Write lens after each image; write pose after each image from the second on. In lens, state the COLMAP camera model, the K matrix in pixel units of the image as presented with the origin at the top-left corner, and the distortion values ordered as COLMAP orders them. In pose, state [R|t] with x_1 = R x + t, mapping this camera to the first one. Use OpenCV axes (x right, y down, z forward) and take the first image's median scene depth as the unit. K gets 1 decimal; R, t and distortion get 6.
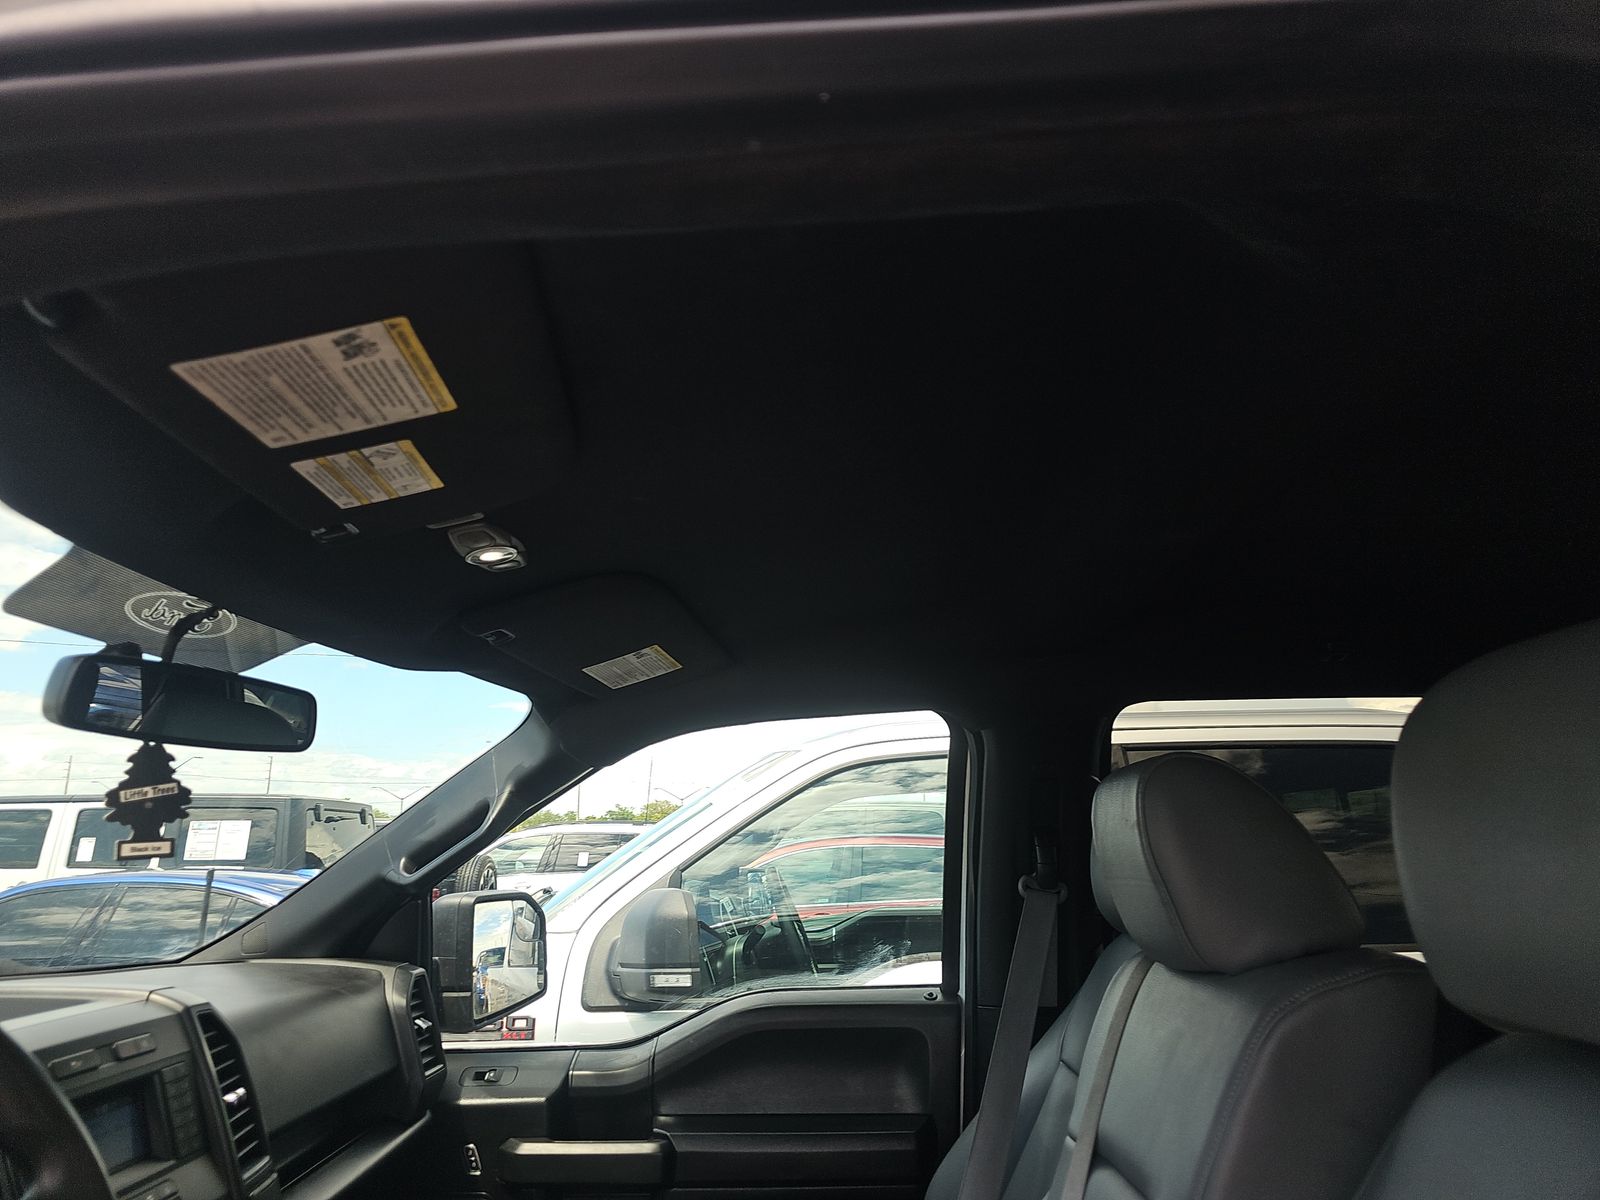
lens RADIAL K [[1059.7, 0, 800.0], [0, 1059.7, 600.0], [0, 0, 1]] dist [-0.000486, -0.001608]
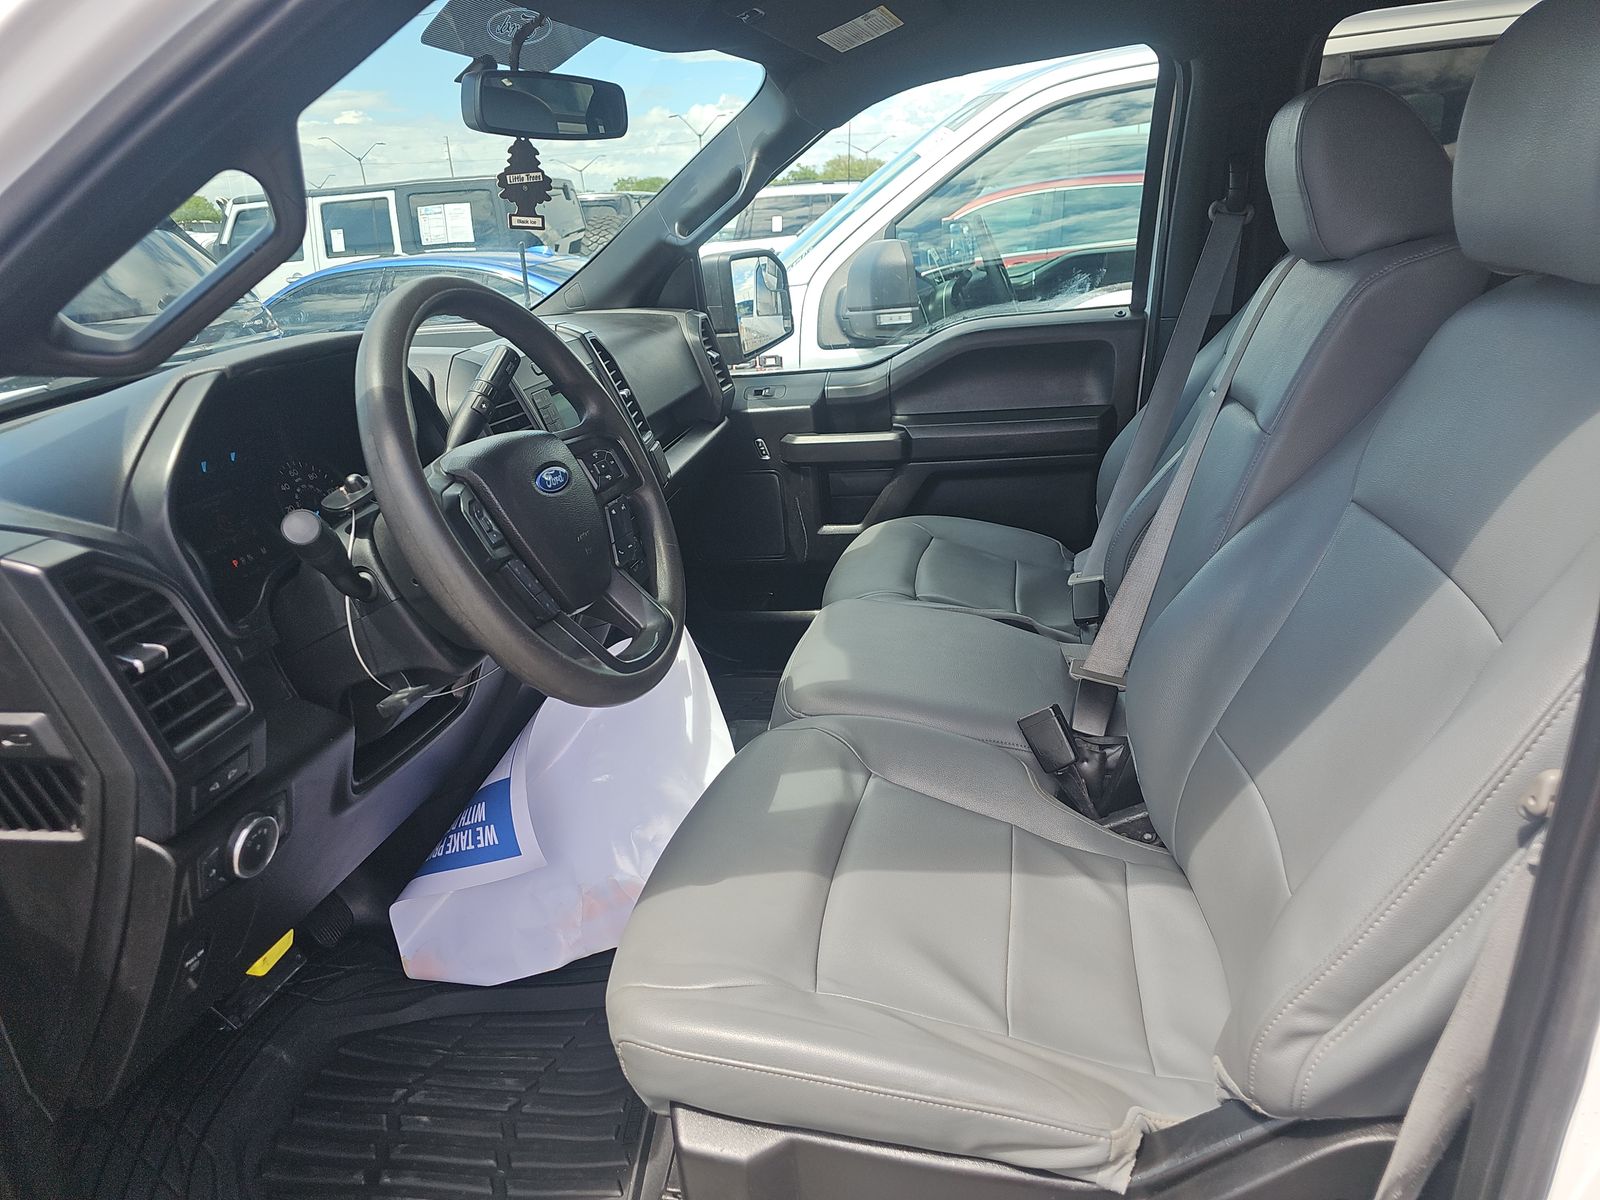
lens RADIAL K [[1065.8, 0, 800.0], [0, 1065.8, 600.0], [0, 0, 1]] dist [0.056413, -0.003600]
pose [[0.983941, -0.000390, -0.178496, -0.014728], [0.098504, 0.835123, 0.541171, -0.045864], [0.148855, -0.550063, 0.821750, -0.215371]]
